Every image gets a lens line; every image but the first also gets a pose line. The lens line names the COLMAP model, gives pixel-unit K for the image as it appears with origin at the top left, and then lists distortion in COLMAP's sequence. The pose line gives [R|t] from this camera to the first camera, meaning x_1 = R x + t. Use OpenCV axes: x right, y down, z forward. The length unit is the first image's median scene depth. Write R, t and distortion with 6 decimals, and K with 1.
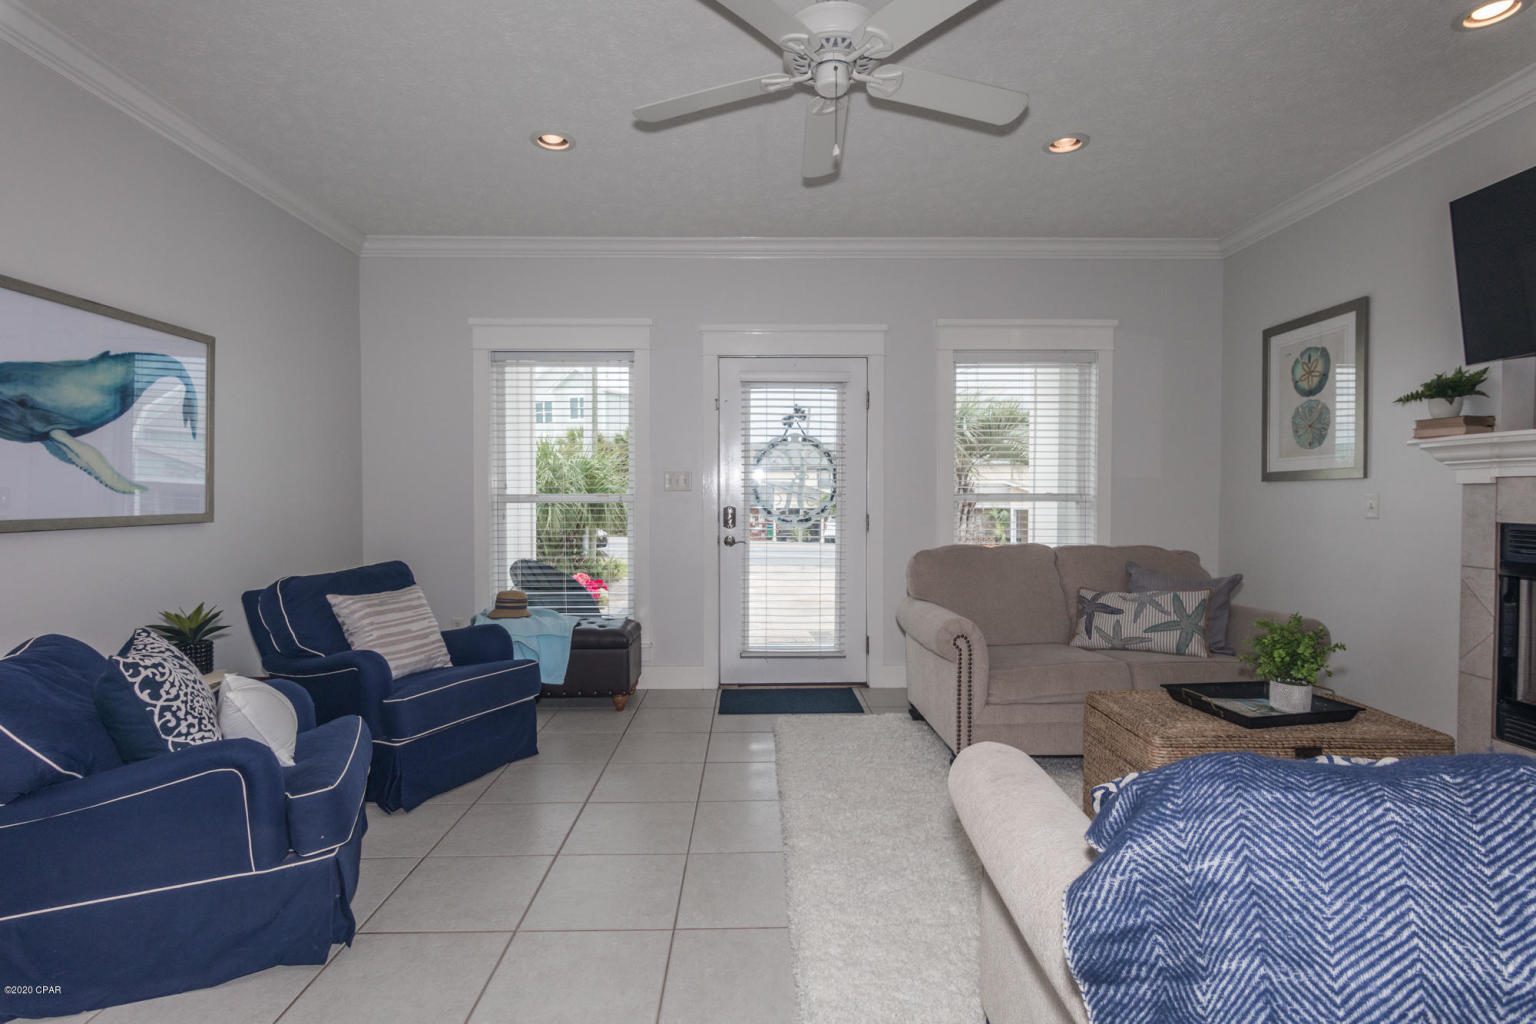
lens RADIAL K [[739.8, 0, 775.1], [0, 739.8, 509.3], [0, 0, 1]] dist [0.006457, -0.003186]
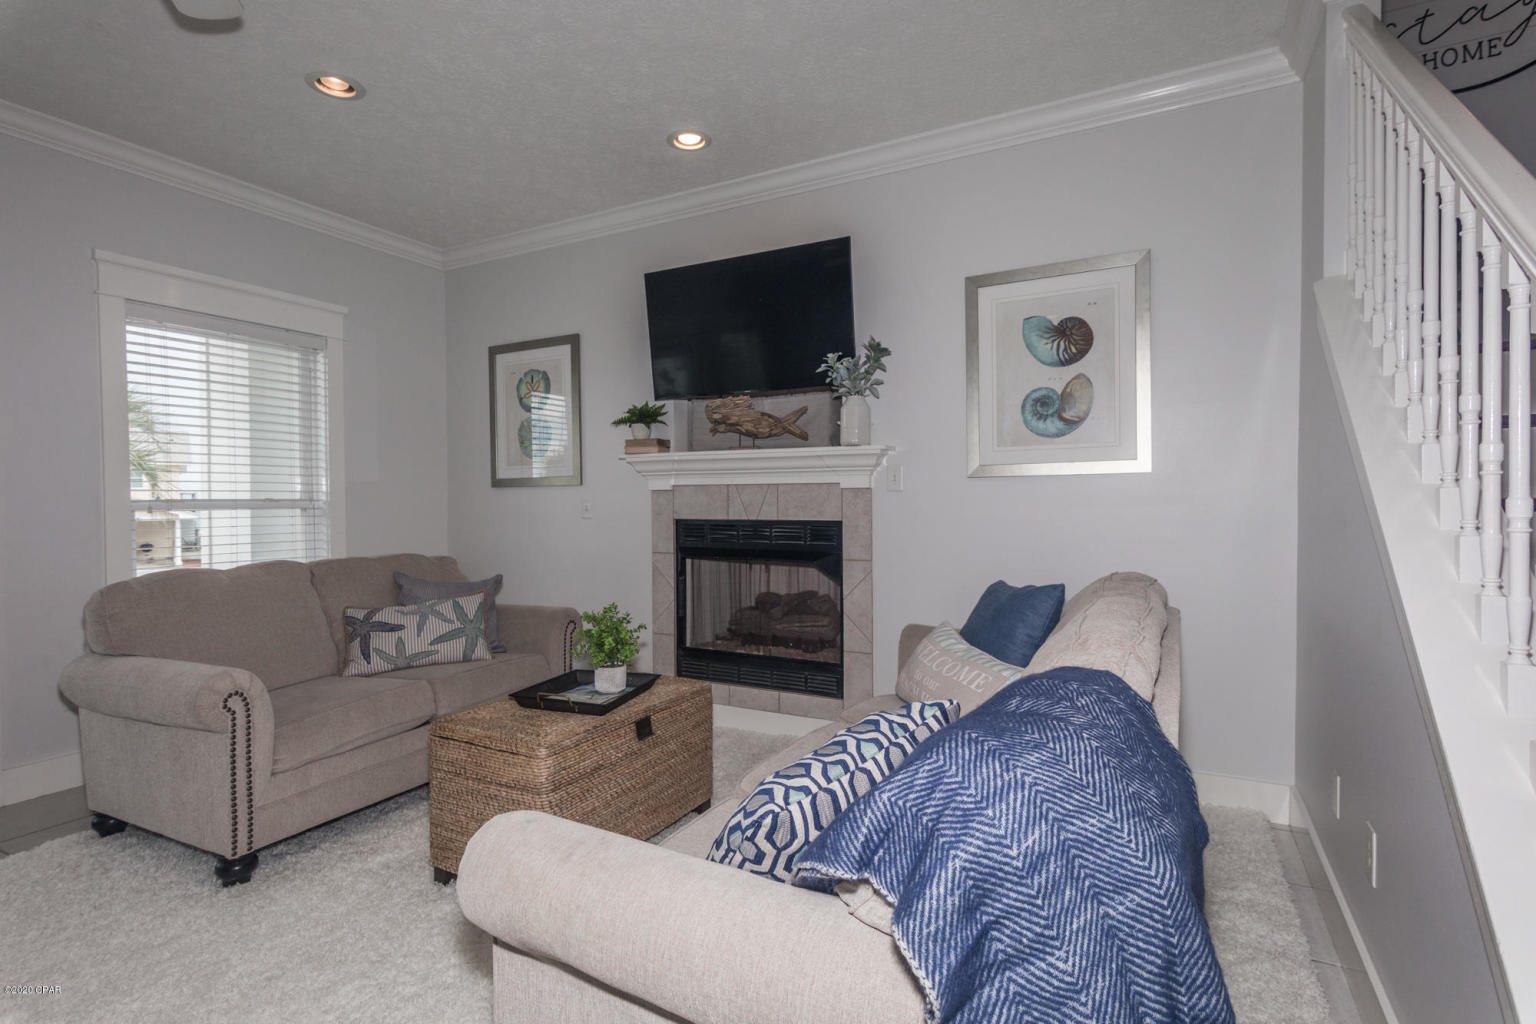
lens RADIAL K [[739.8, 0, 768.9], [0, 739.8, 508.2], [0, 0, 1]] dist [0.006457, -0.003186]
pose [[0.500807, -0.014128, 0.865444, -0.113812], [0.022637, 0.999739, 0.003221, -0.002040], [-0.865263, 0.017978, 0.500996, 0.171481]]
